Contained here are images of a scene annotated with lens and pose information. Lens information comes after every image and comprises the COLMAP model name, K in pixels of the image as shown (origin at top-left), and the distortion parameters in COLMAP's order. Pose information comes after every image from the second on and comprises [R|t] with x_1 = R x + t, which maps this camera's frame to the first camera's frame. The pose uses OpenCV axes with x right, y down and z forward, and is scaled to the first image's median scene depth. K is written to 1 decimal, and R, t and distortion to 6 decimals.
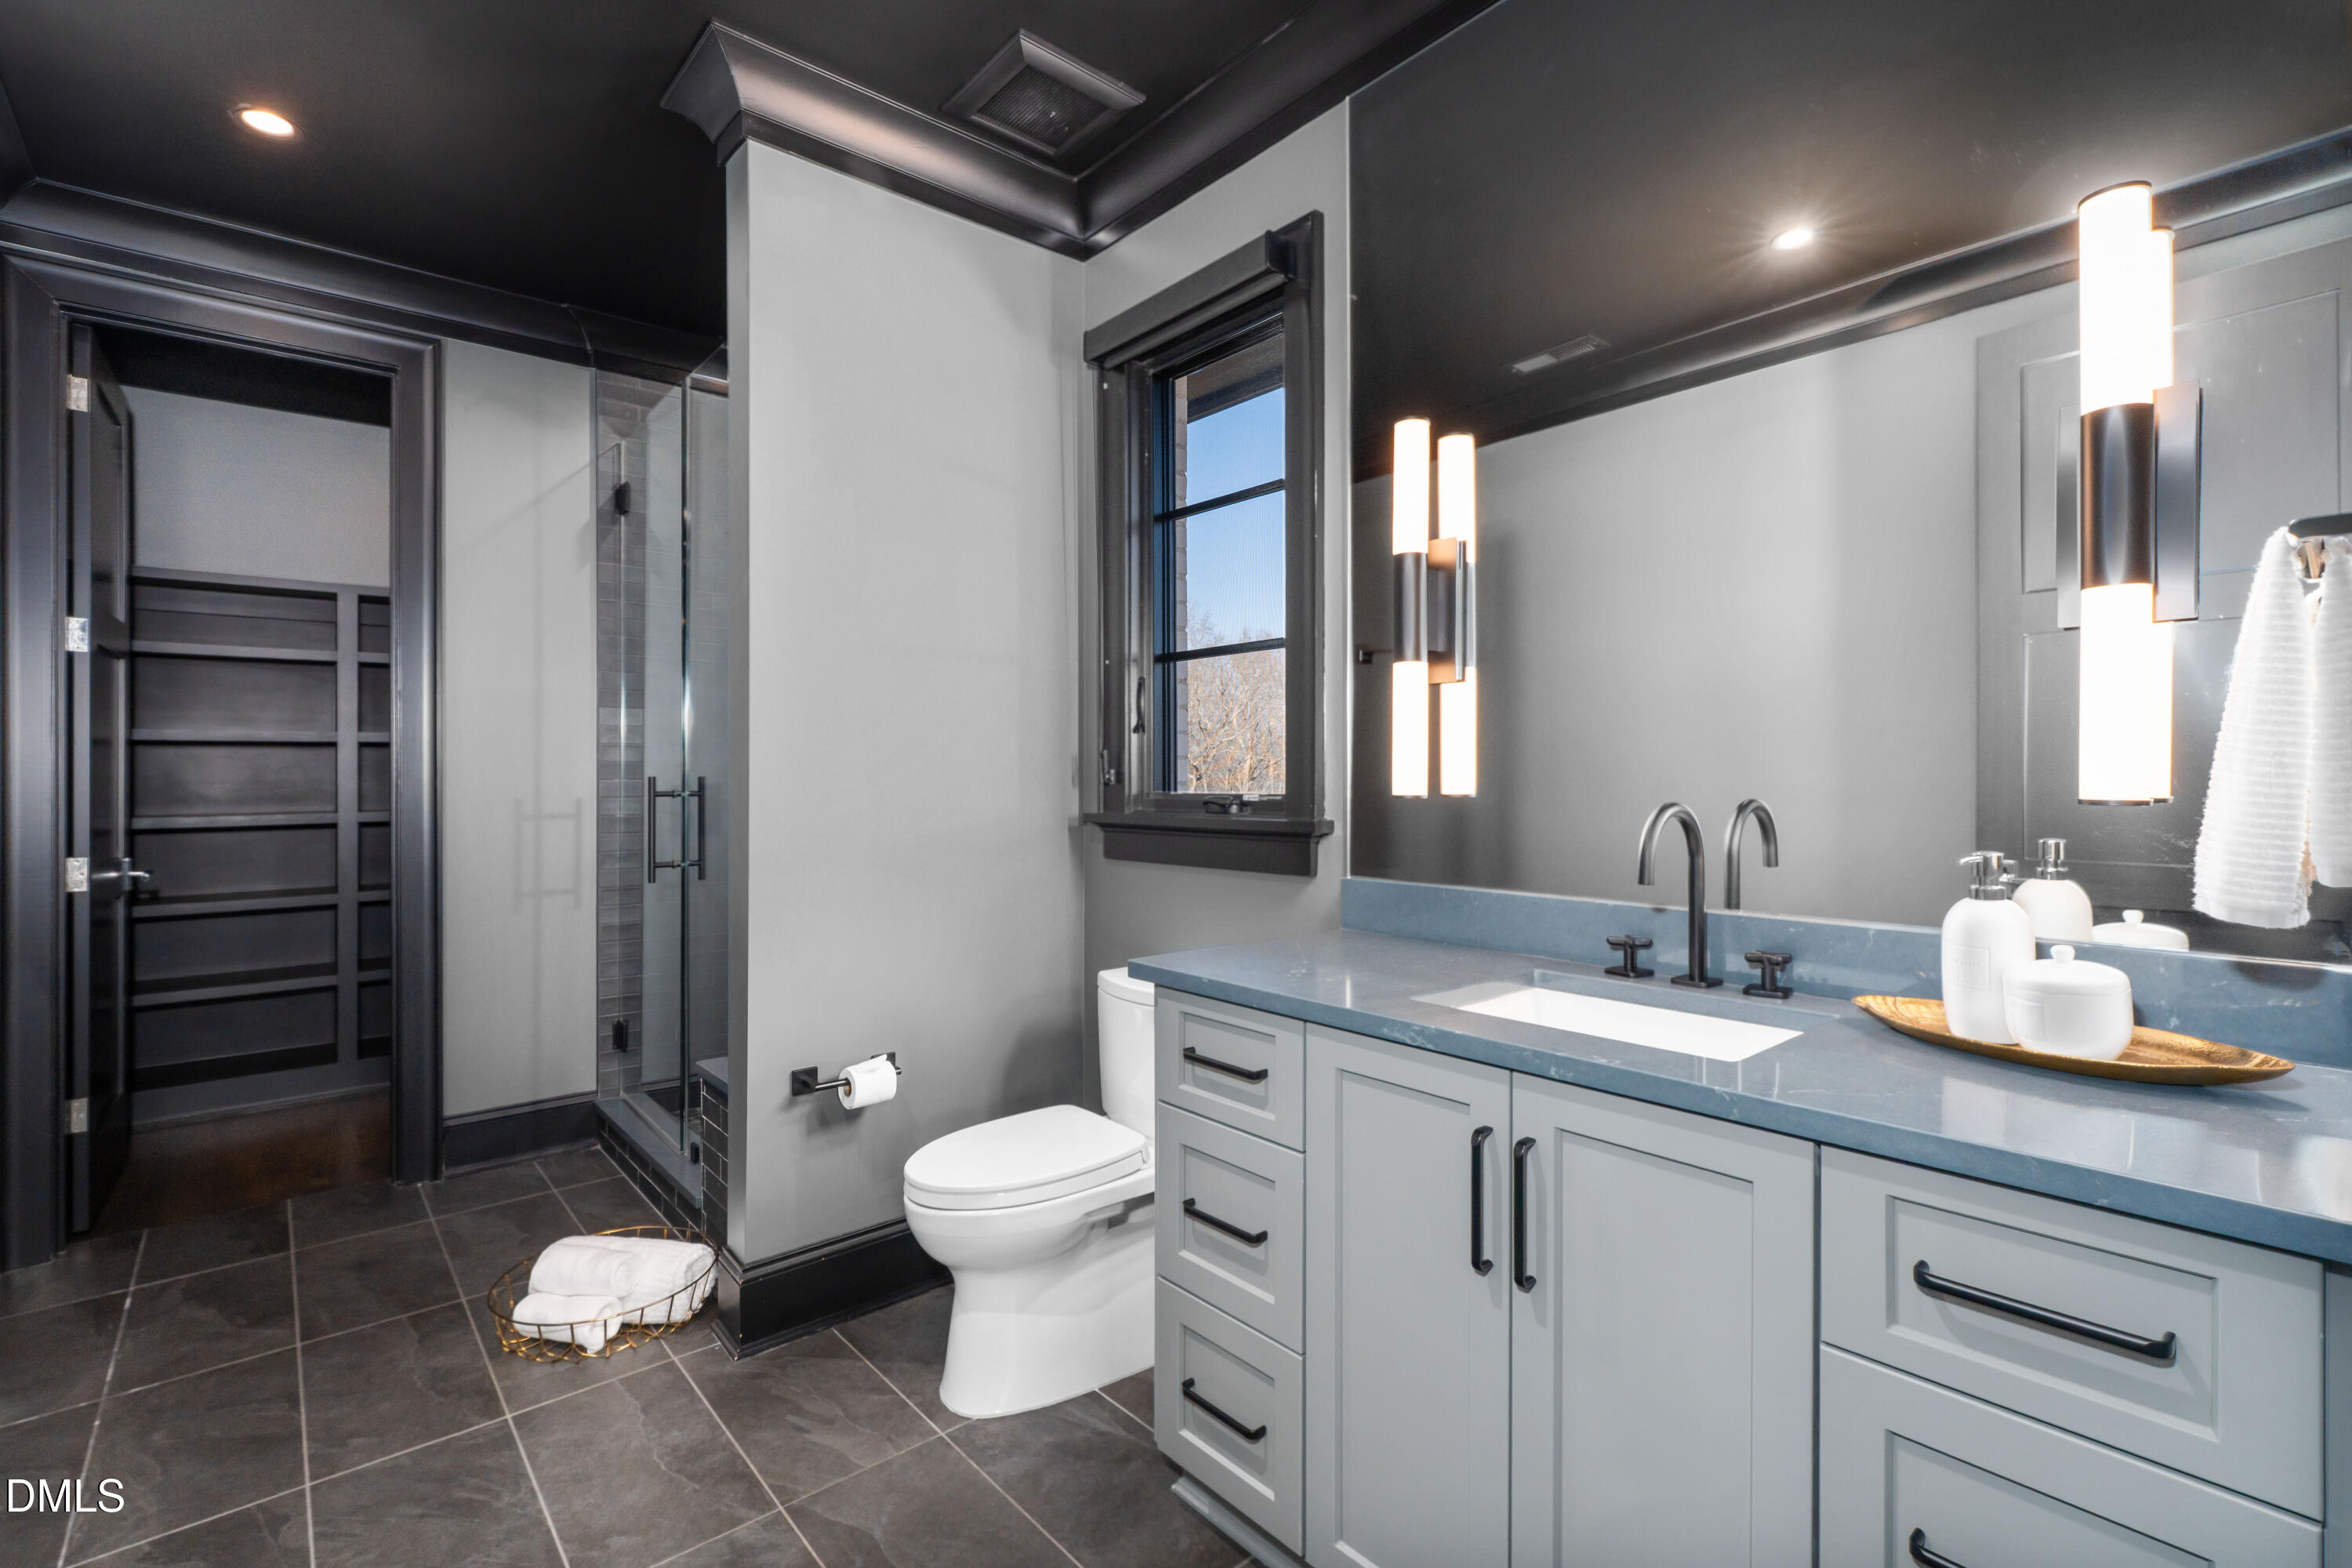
lens RADIAL K [[1063.9, 0, 1164.3], [0, 1063.9, 777.5], [0, 0, 1]] dist [0.001084, -0.000112]
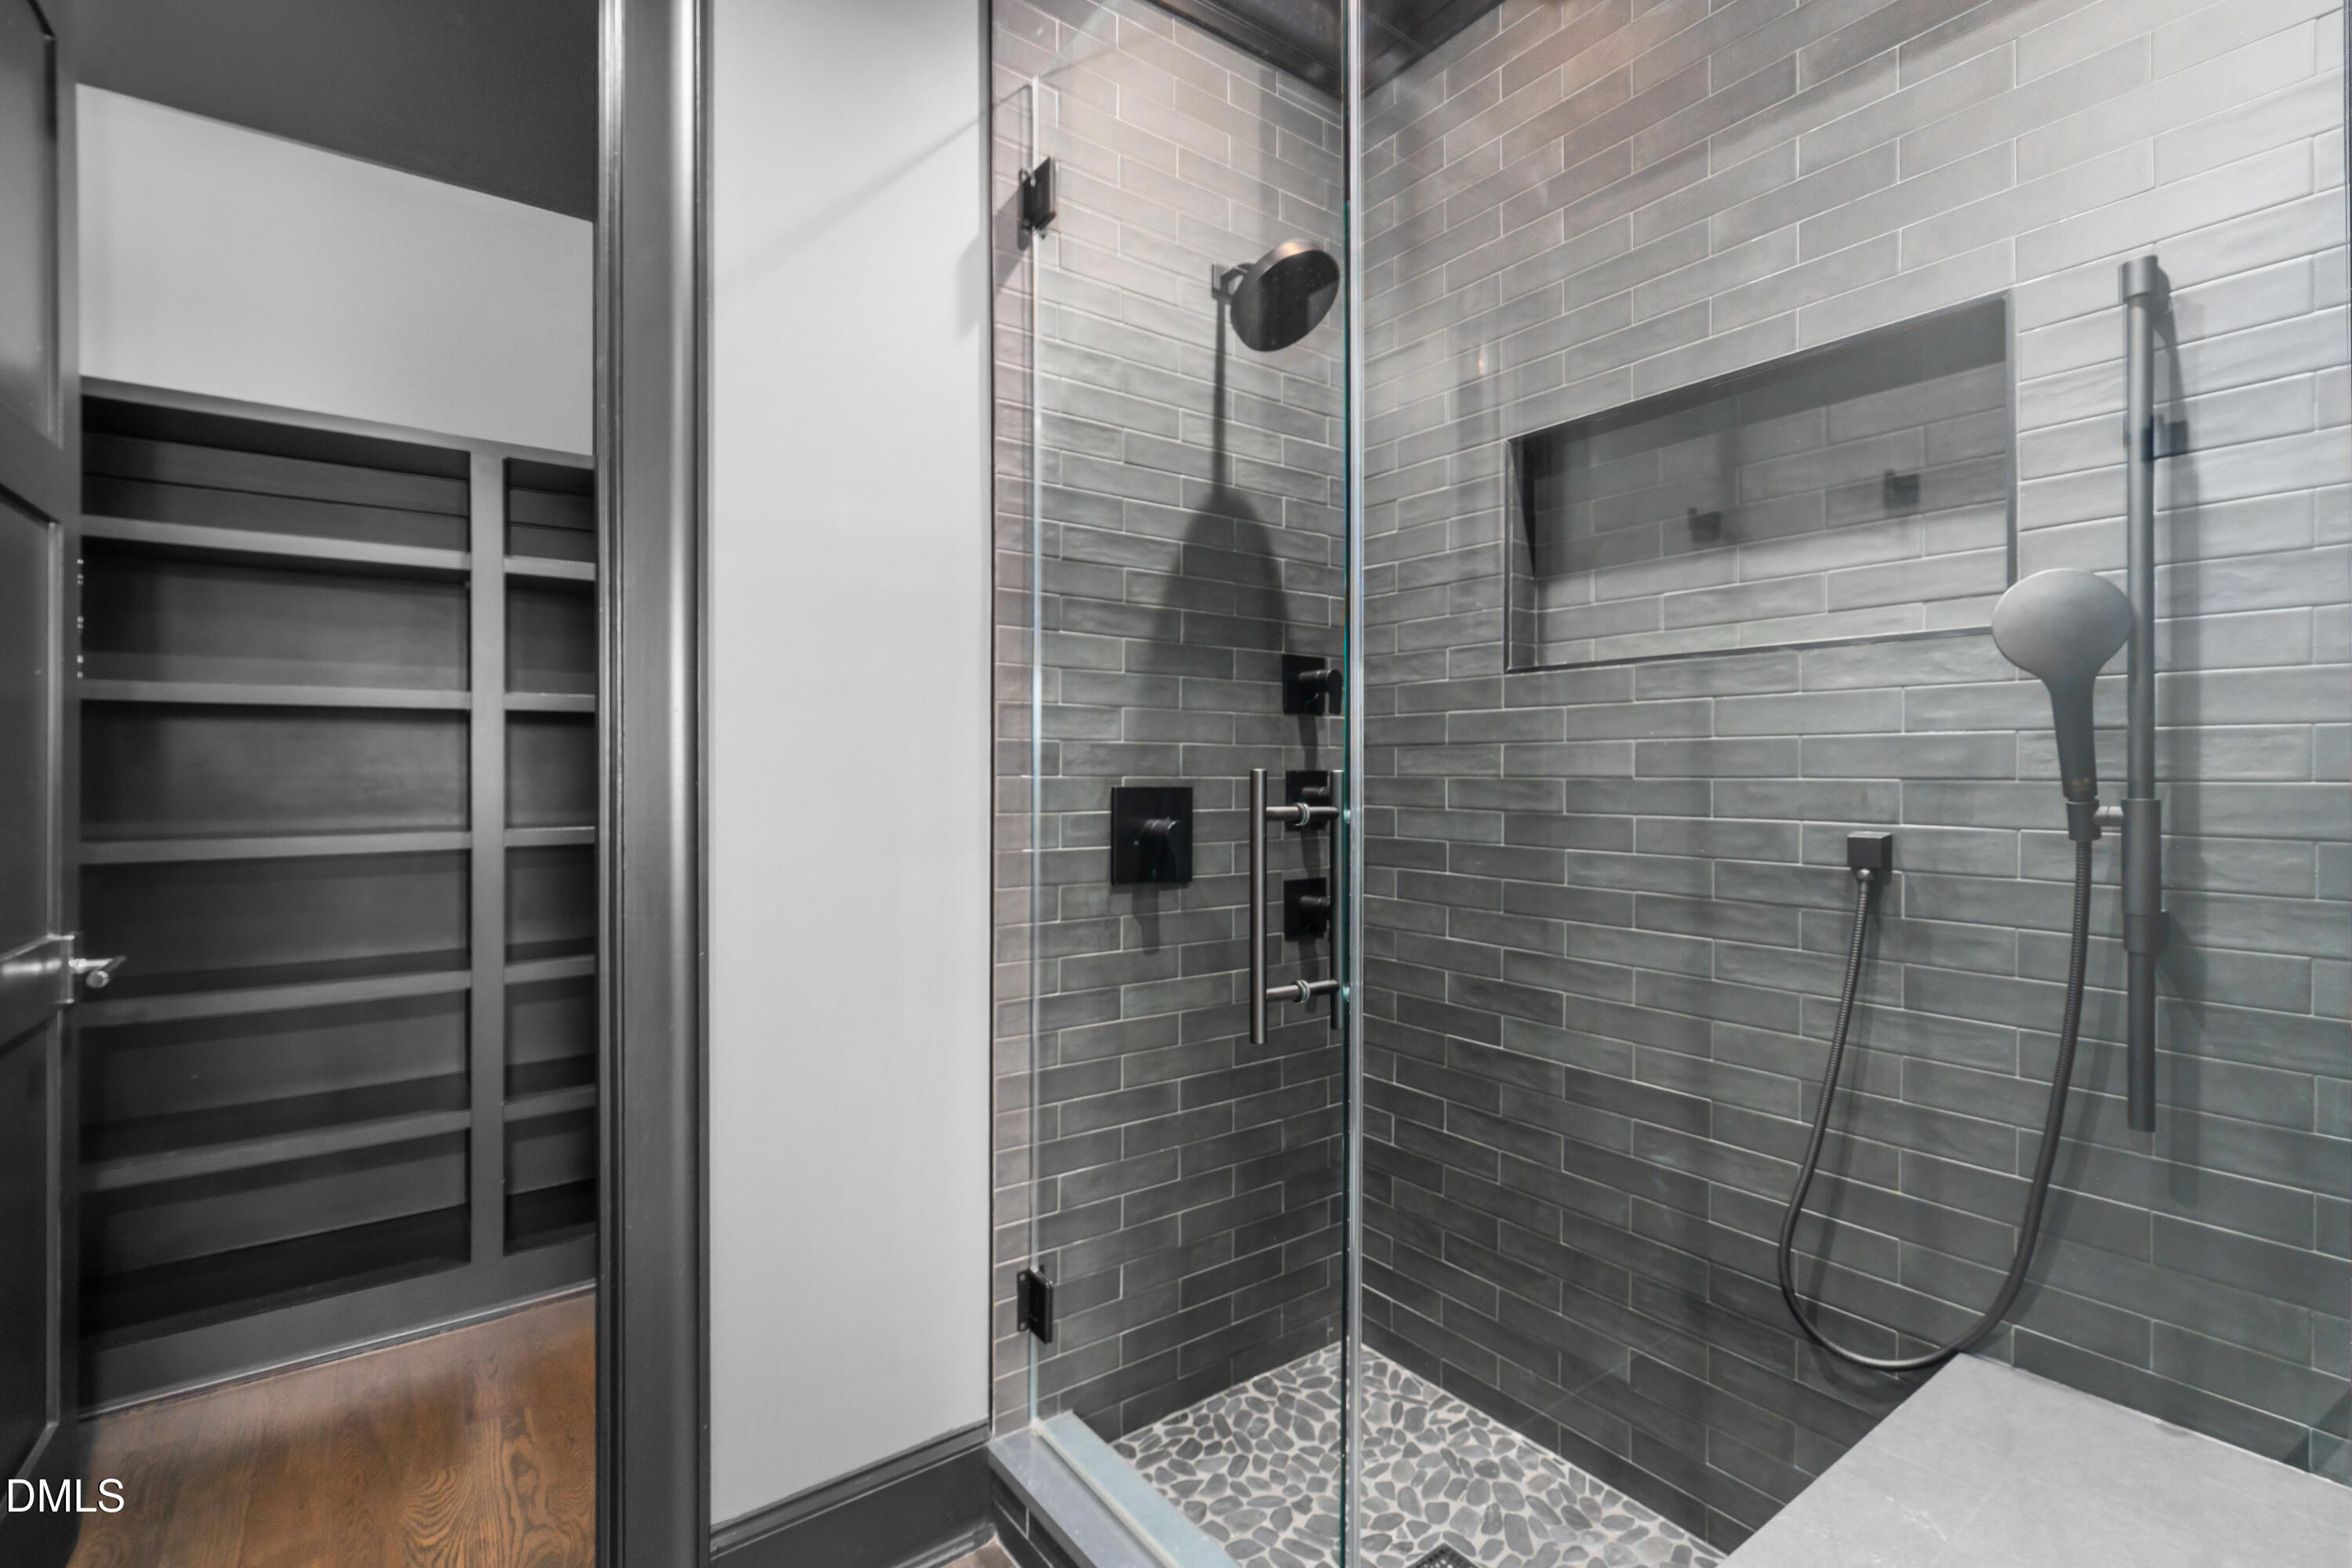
lens RADIAL K [[1063.9, 0, 1186.4], [0, 1063.9, 779.2], [0, 0, 1]] dist [0.001084, -0.000112]
pose [[0.998015, 0.002450, -0.062935, -0.408134], [-0.001993, 0.999971, 0.007315, -0.001290], [0.062951, -0.007175, 0.997991, 0.517052]]
